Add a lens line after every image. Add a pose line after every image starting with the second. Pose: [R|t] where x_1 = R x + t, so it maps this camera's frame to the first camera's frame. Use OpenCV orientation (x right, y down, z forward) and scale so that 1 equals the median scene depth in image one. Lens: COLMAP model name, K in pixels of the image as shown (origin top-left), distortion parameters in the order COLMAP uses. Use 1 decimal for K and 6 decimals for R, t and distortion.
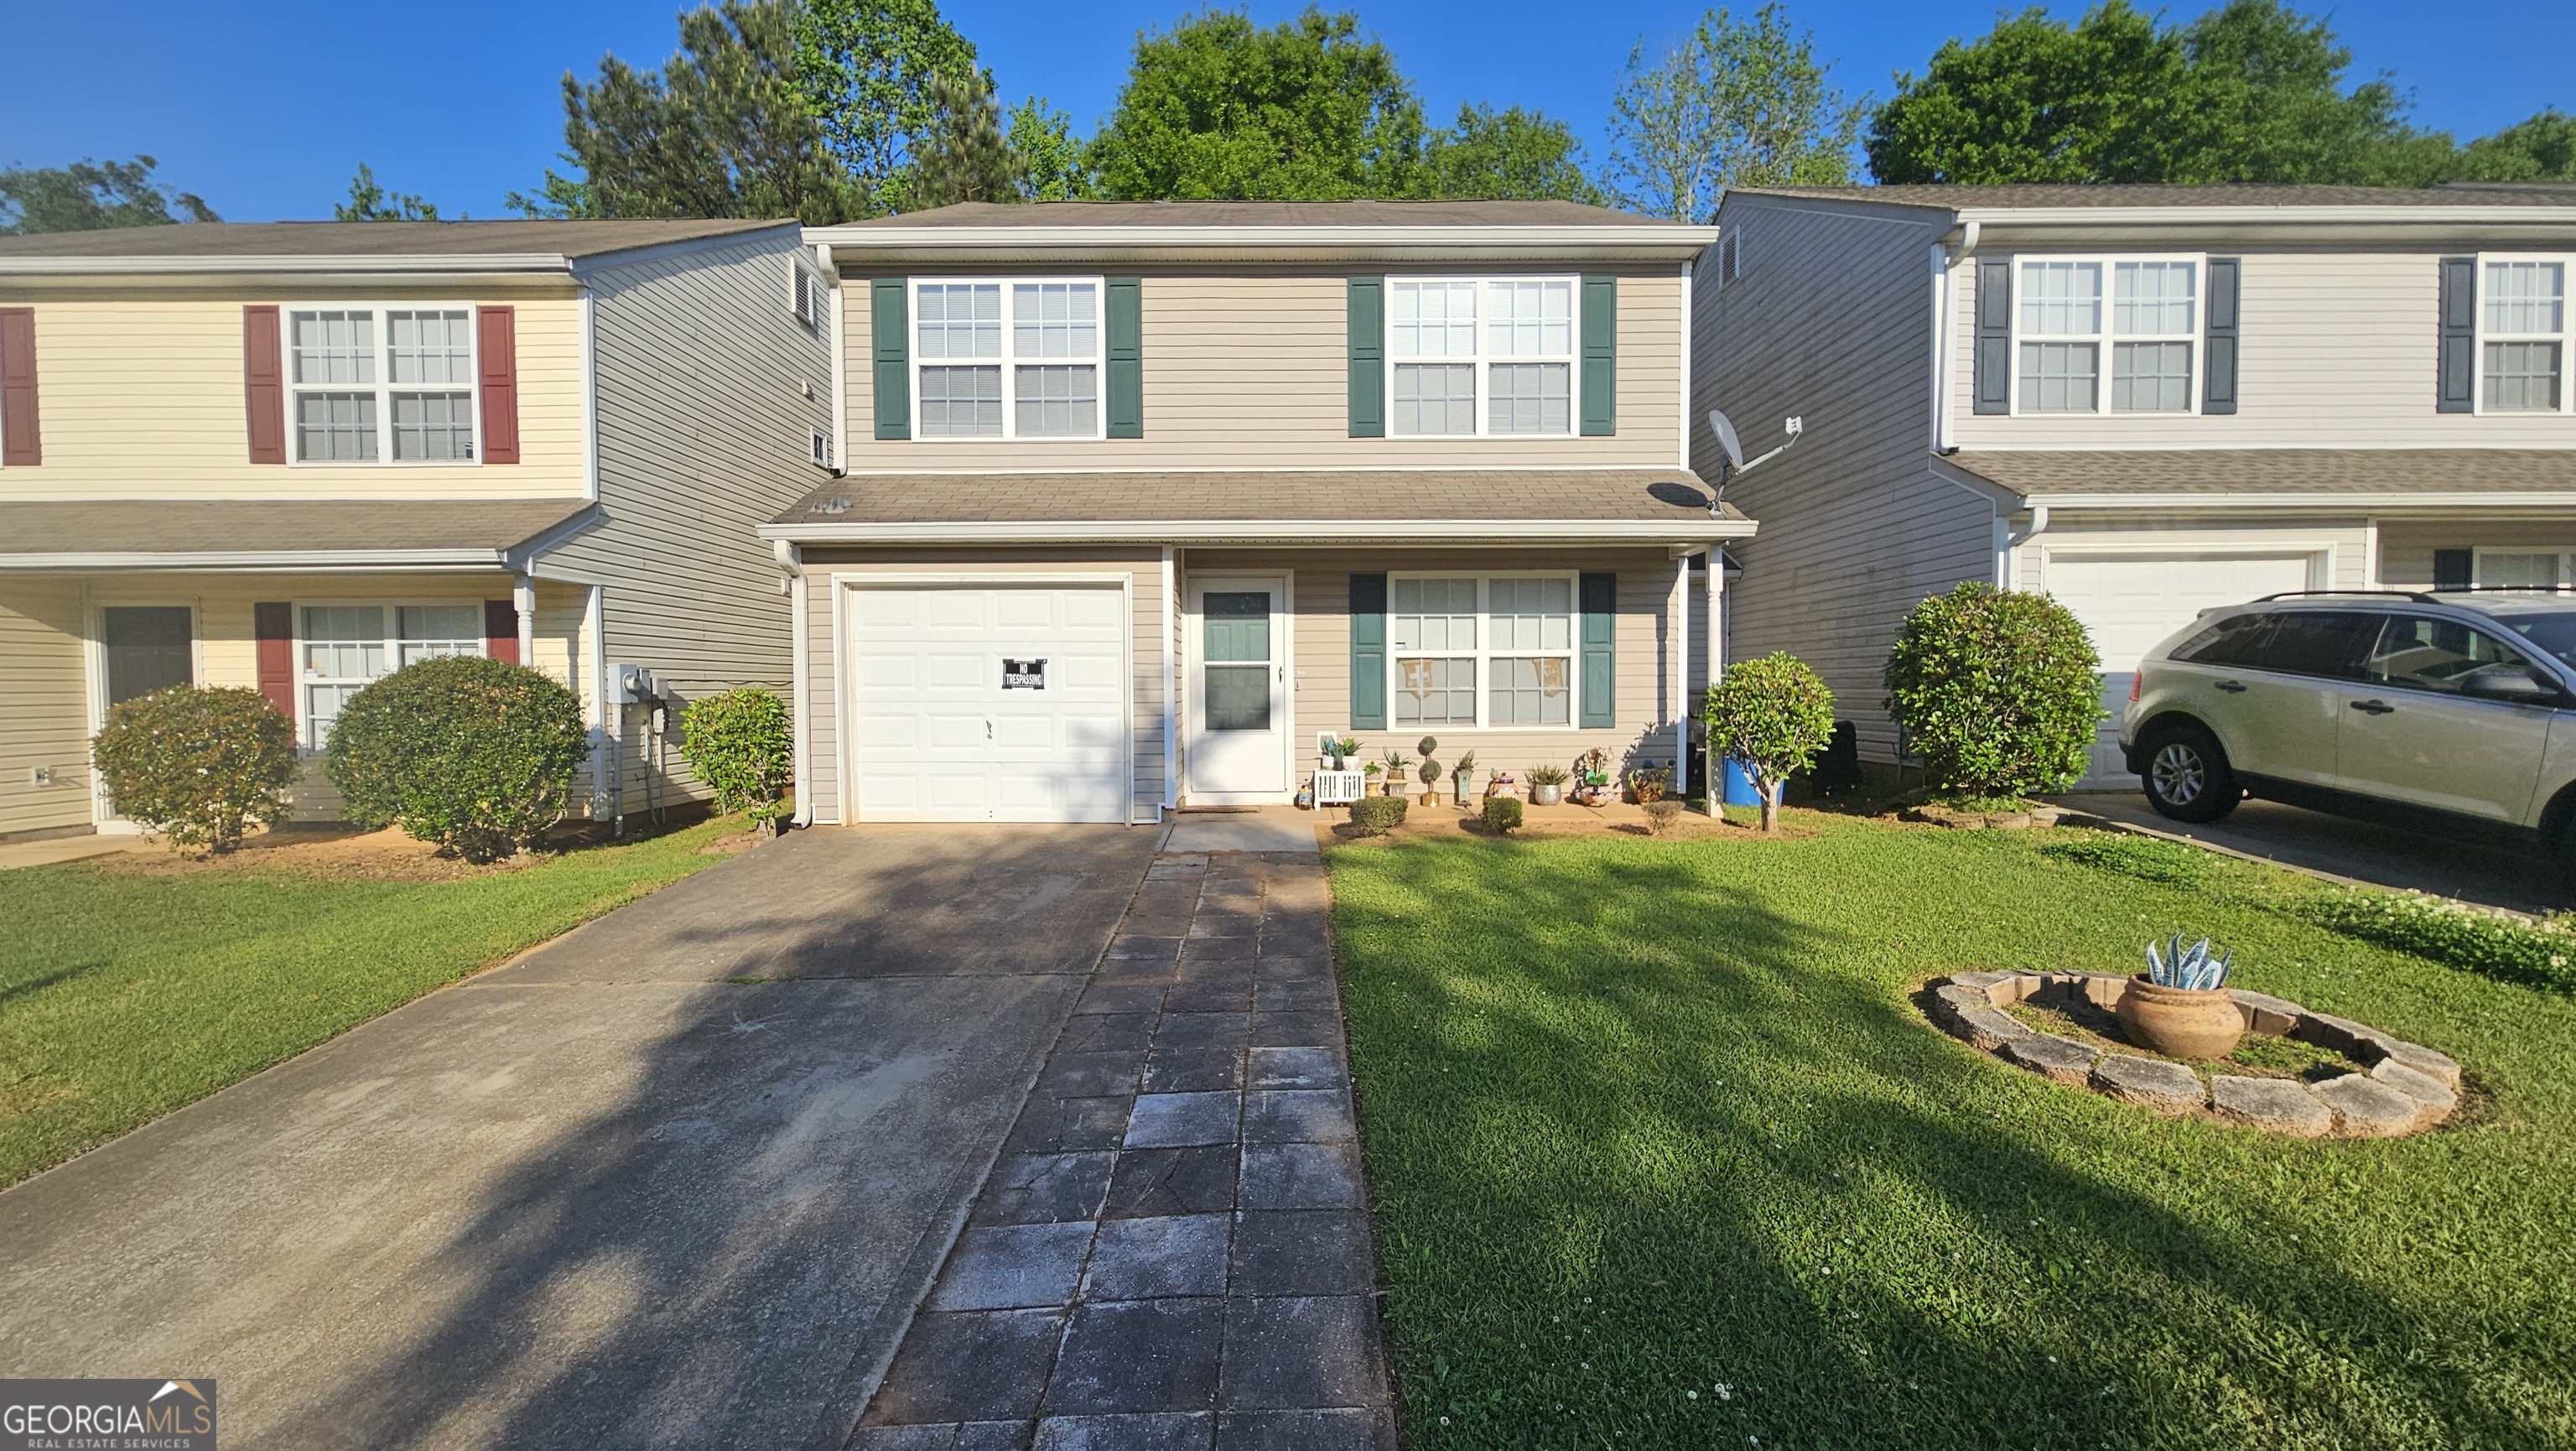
lens RADIAL K [[1054.1, 0, 1285.0], [0, 1054.1, 720.4], [0, 0, 1]] dist [0.000585, -0.000250]
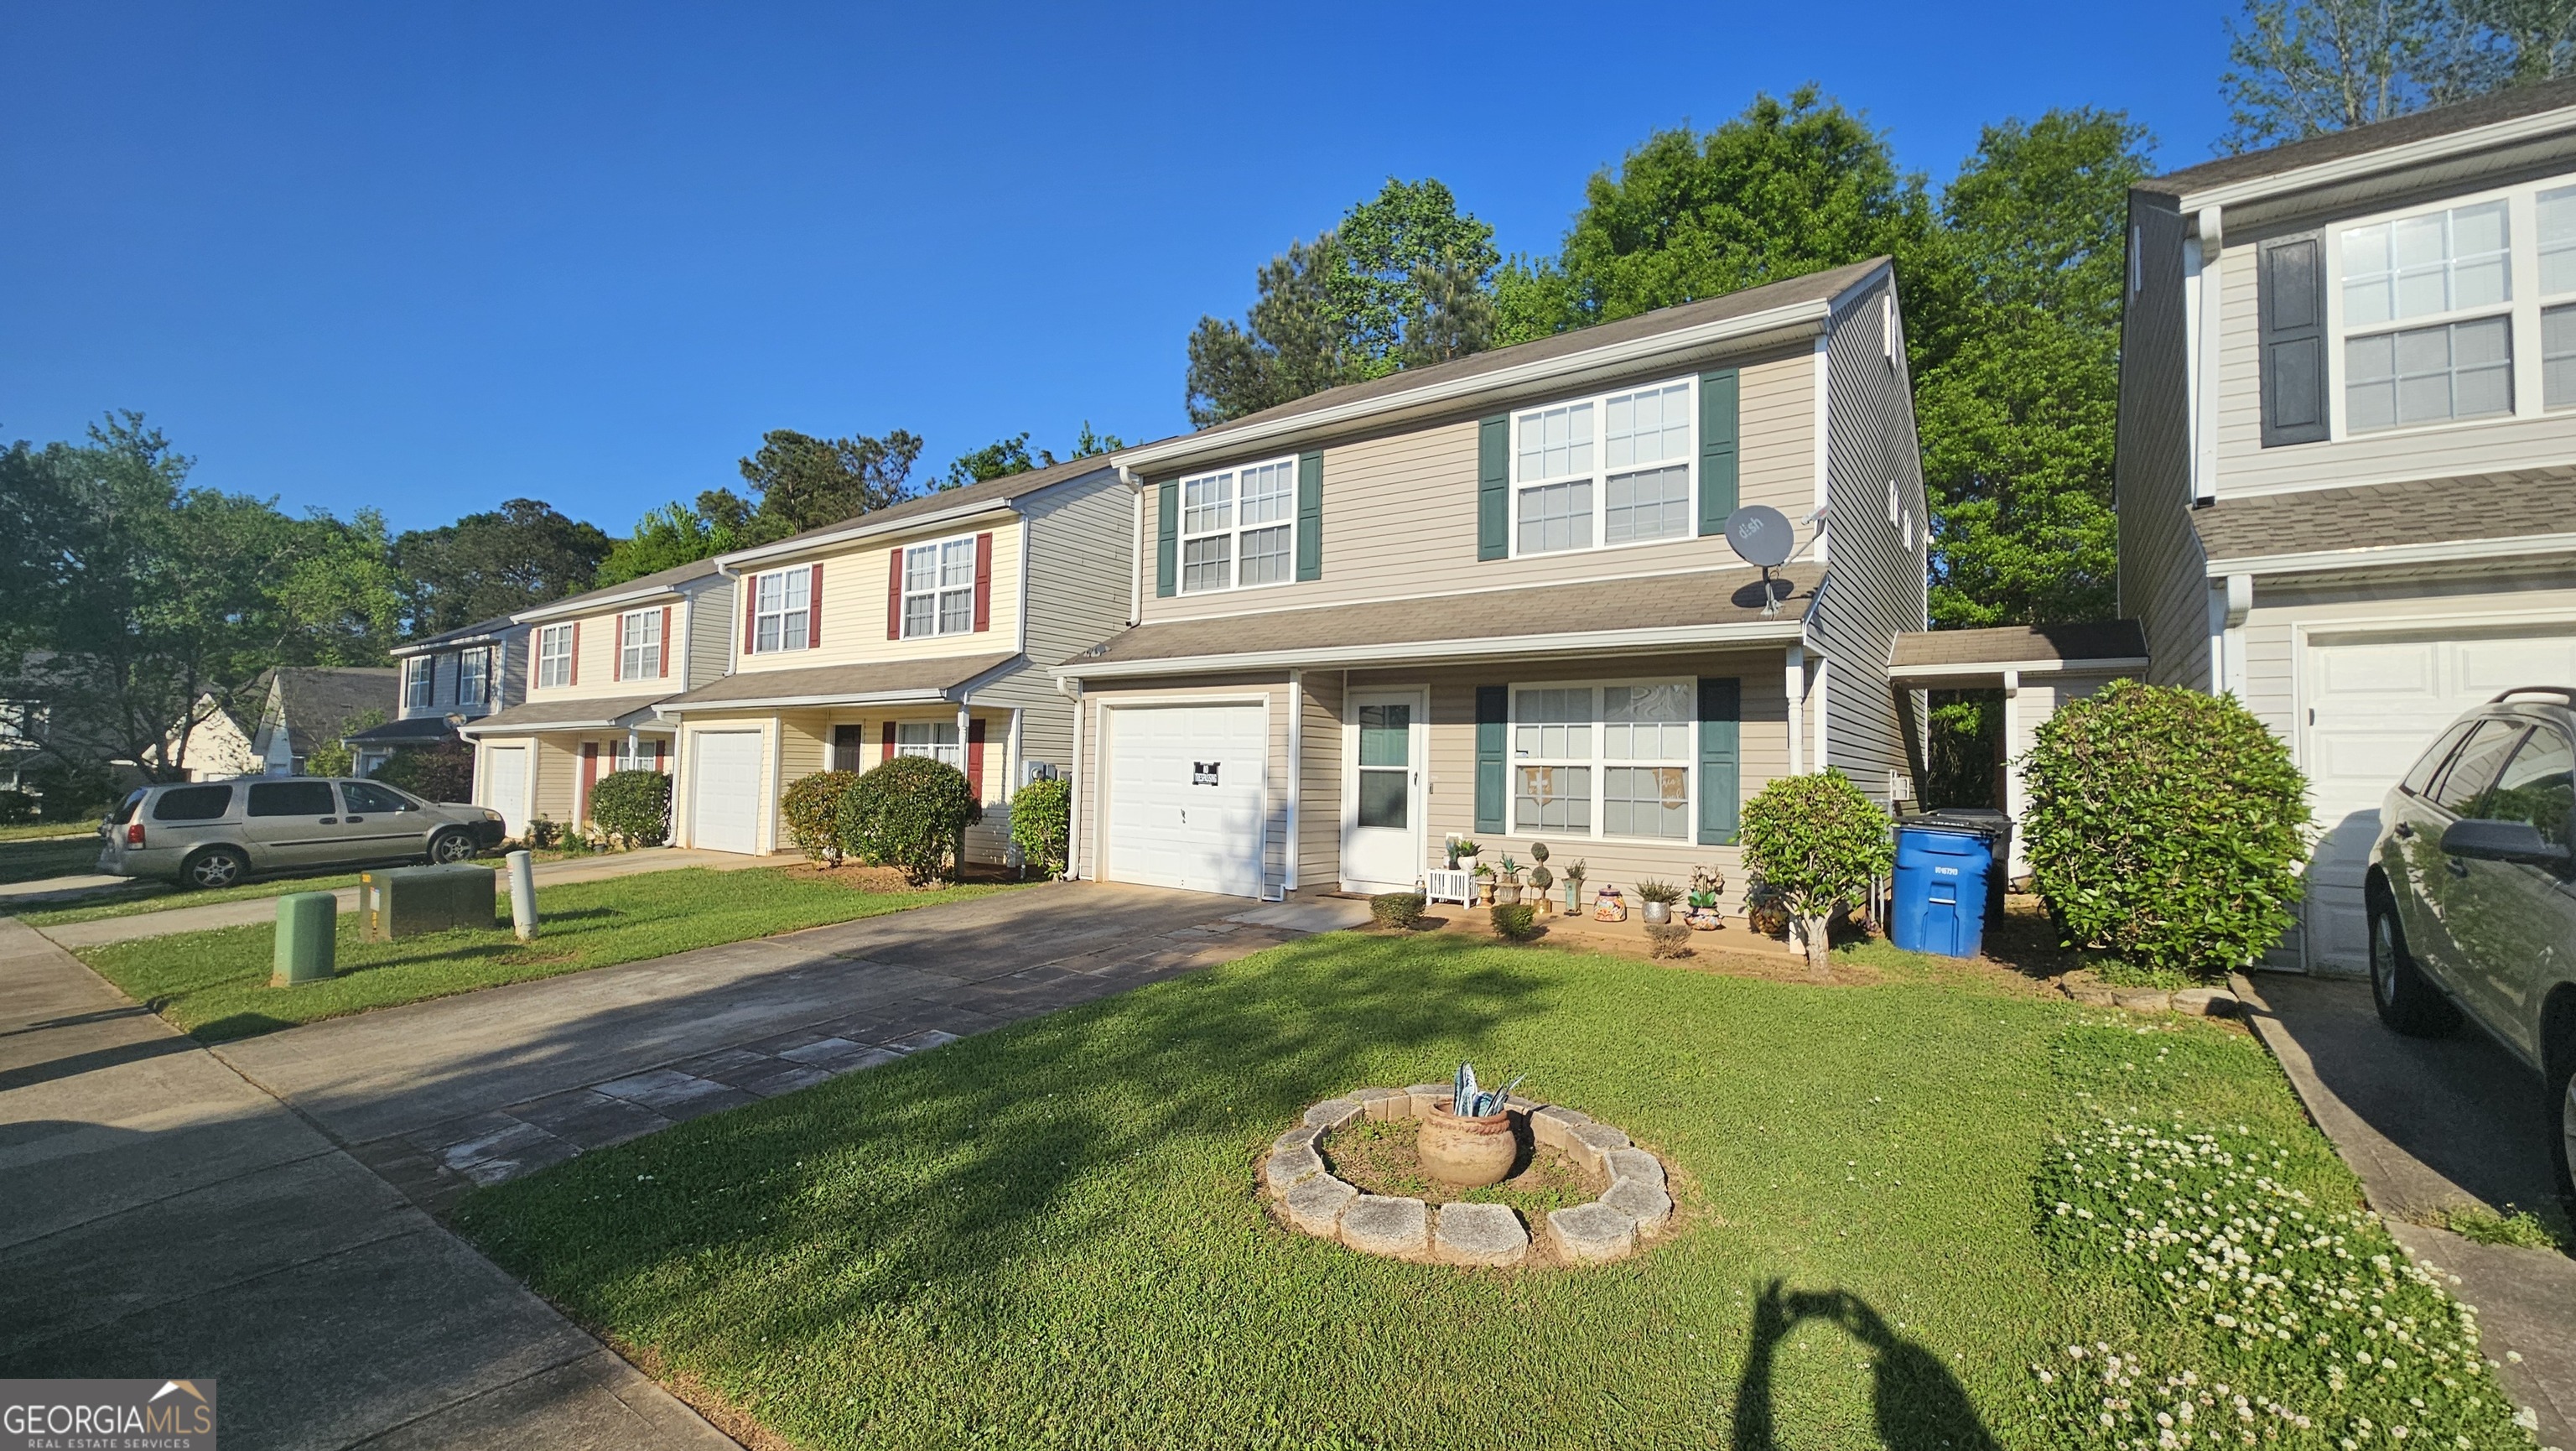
lens RADIAL K [[1054.1, 0, 1291.1], [0, 1054.1, 722.4], [0, 0, 1]] dist [0.000585, -0.000250]
pose [[0.809073, -0.008497, -0.587647, 0.541153], [-0.045433, 0.995999, -0.076954, -0.011493], [0.585949, 0.088960, 0.805450, 0.027954]]
